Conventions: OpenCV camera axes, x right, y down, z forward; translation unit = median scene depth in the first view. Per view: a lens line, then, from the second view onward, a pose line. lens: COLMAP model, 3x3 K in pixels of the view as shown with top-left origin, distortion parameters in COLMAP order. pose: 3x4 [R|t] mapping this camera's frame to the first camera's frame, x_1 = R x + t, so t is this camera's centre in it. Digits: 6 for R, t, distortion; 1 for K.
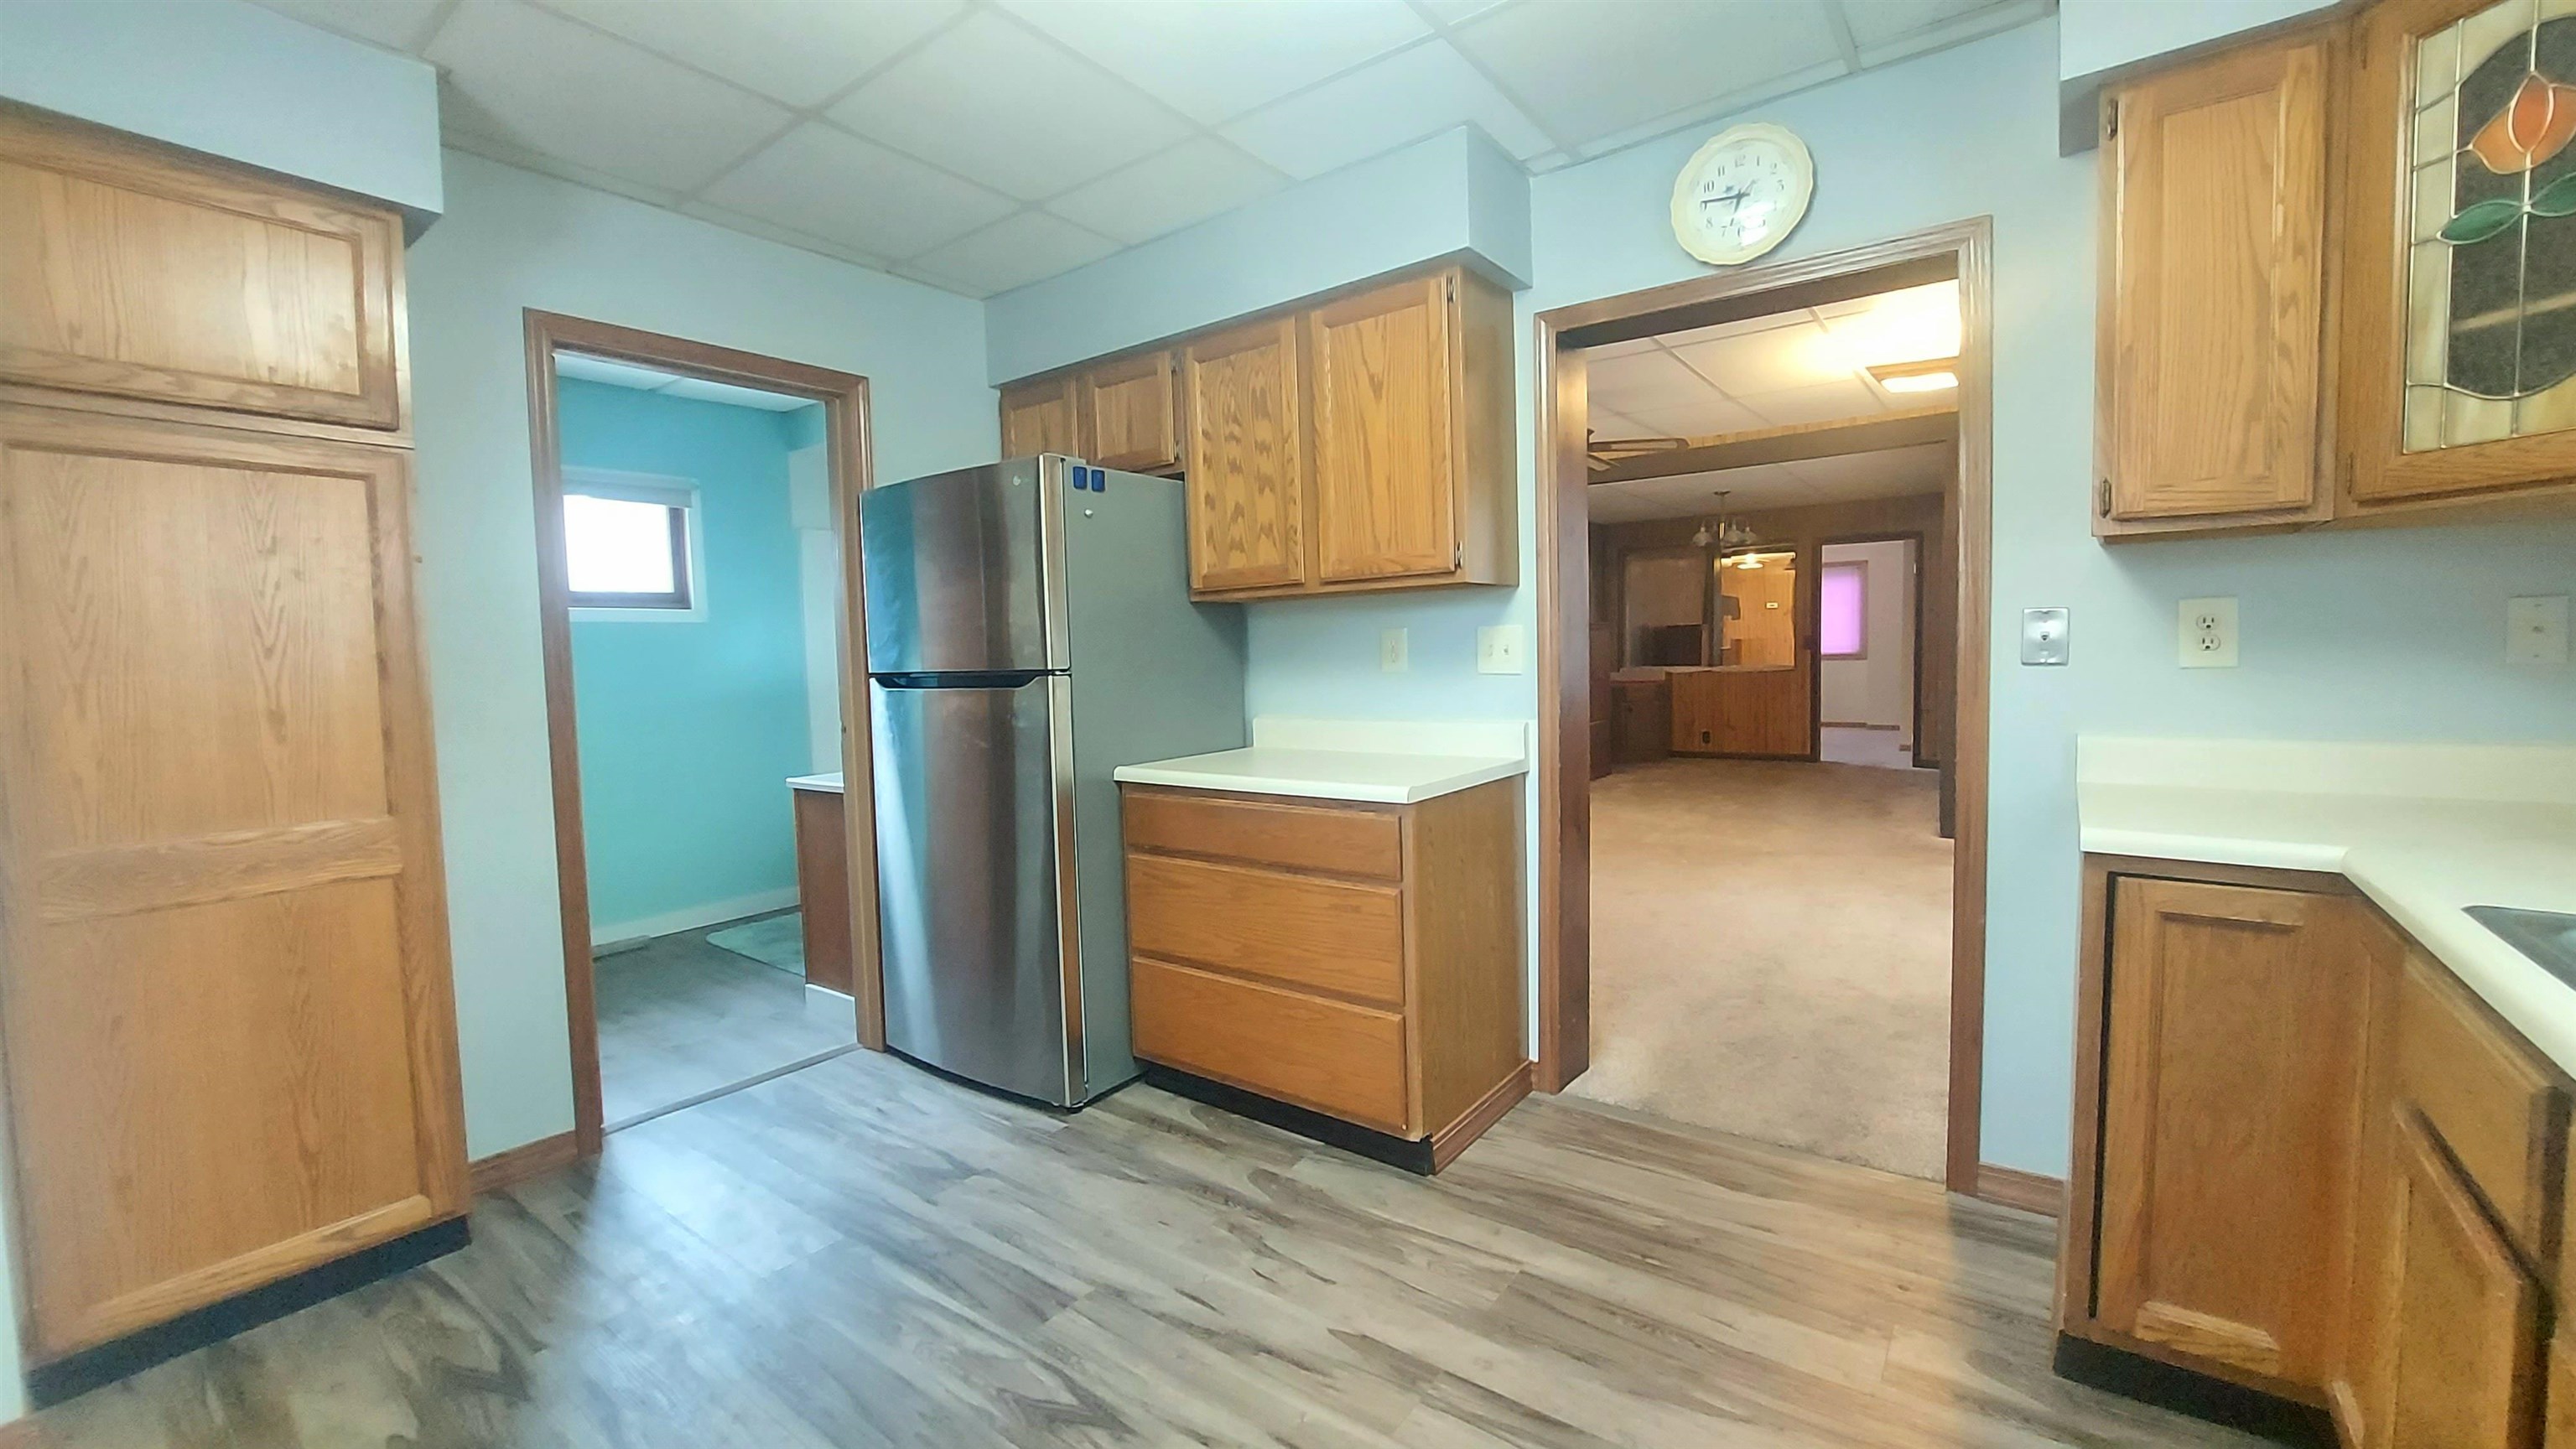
lens RADIAL K [[1049.4, 0, 1283.8], [0, 1049.4, 713.5], [0, 0, 1]] dist [-0.000759, -0.000230]
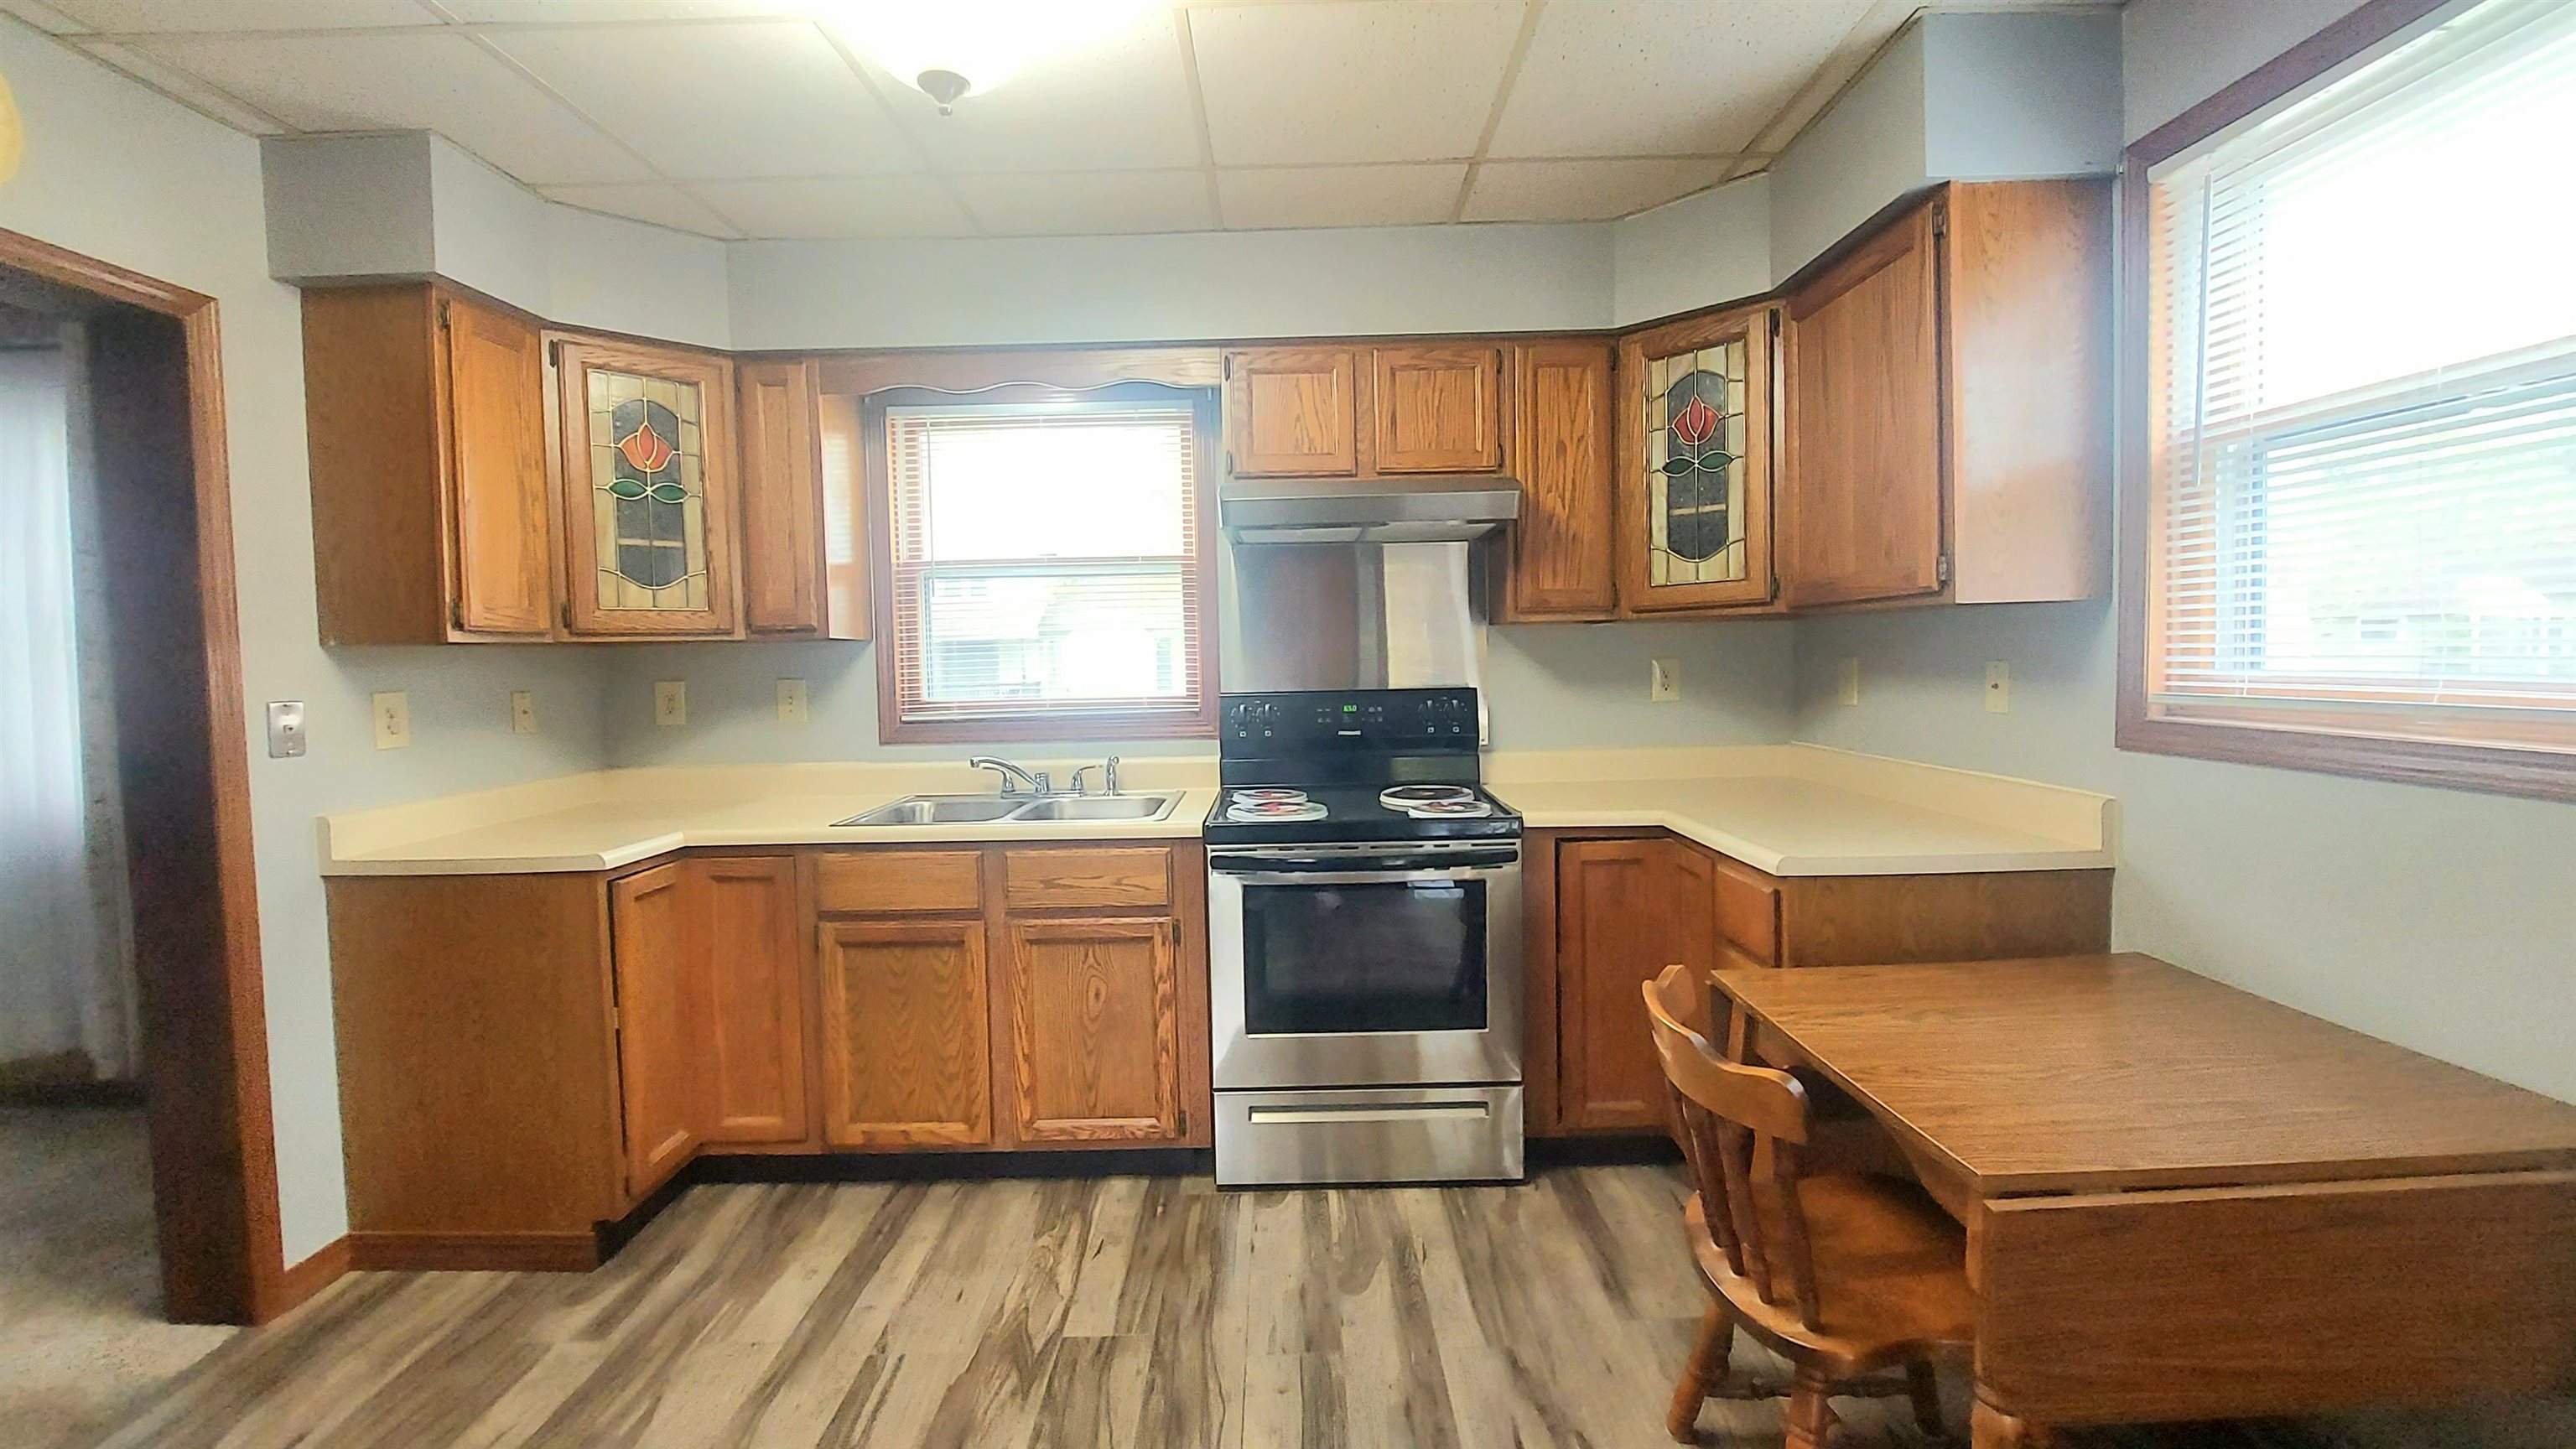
lens RADIAL K [[1027.7, 0, 1288.0], [0, 1027.7, 724.5], [0, 0, 1]] dist [-0.000404, -0.000079]
pose [[-0.594820, -0.014857, 0.803721, -0.865461], [0.087505, 0.992691, 0.083112, -0.093994], [-0.799082, 0.119767, -0.589173, 1.023926]]
